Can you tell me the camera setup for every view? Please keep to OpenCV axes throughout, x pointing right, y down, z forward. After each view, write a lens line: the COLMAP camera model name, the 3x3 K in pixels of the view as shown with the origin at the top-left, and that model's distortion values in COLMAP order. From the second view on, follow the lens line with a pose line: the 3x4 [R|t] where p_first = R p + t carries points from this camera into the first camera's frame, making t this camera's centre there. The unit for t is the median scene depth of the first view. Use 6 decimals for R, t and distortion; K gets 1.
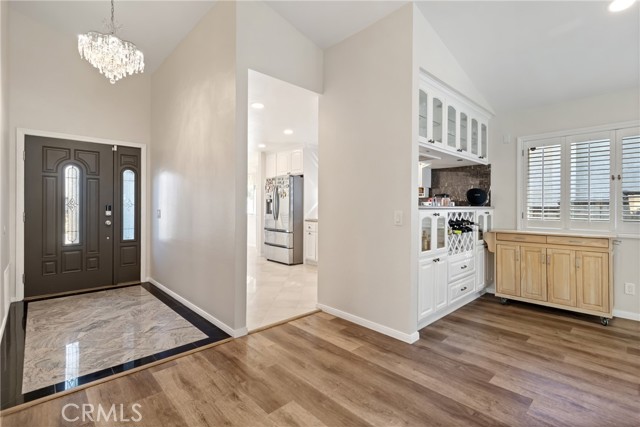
lens RADIAL K [[302.0, 0, 321.9], [0, 302.0, 210.3], [0, 0, 1]] dist [0.002059, 0.000875]
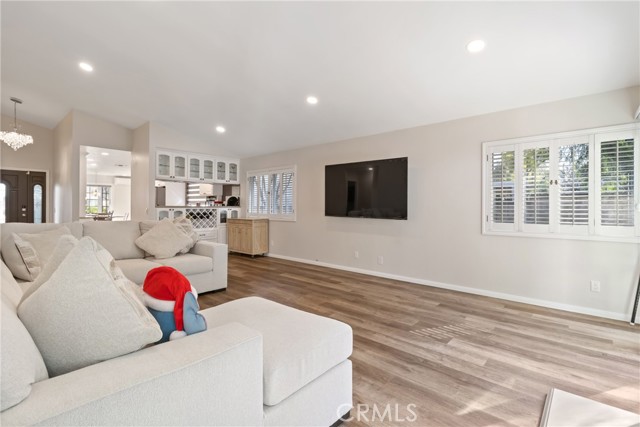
lens RADIAL K [[302.0, 0, 320.7], [0, 302.0, 209.9], [0, 0, 1]] dist [0.002059, 0.000875]
pose [[0.997002, 0.001485, 0.077360, 1.238691], [-0.000989, 0.999979, -0.006454, 0.028197], [-0.077368, 0.006358, 0.996982, -1.254908]]
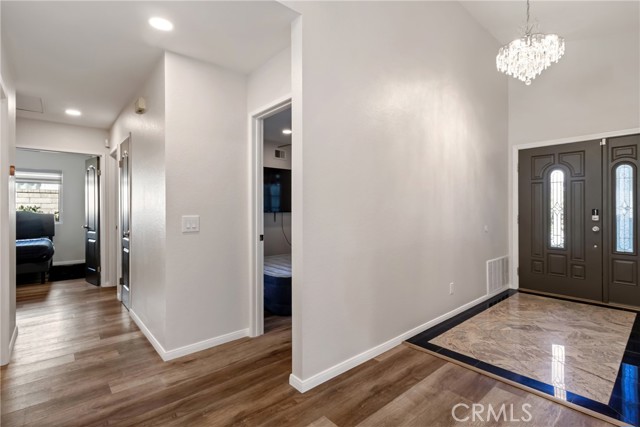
lens RADIAL K [[302.0, 0, 322.4], [0, 302.0, 209.7], [0, 0, 1]] dist [0.002059, 0.000875]
pose [[-0.037556, -0.005340, -0.999280, 0.281778], [-0.010562, 0.999932, -0.004946, -0.002582], [0.999239, 0.010369, -0.037610, 0.339980]]
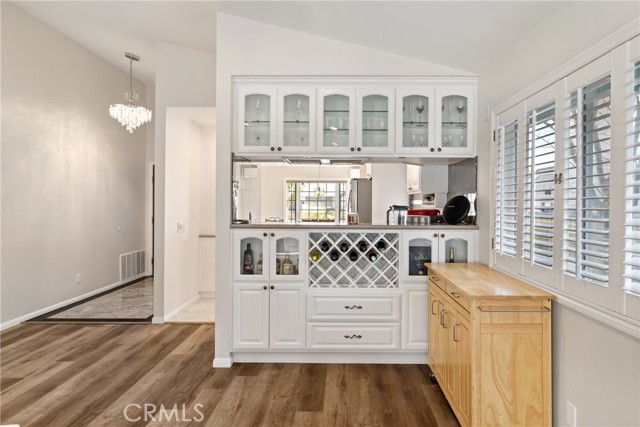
lens RADIAL K [[380.7, 0, 337.8], [0, 380.7, 205.2], [0, 0, 1]] dist [0.000550, -0.000459]
pose [[0.724494, 0.003934, -0.689270, 1.194301], [-0.013008, 0.999884, -0.007967, -0.059565], [0.689159, 0.014738, 0.724461, 0.324442]]
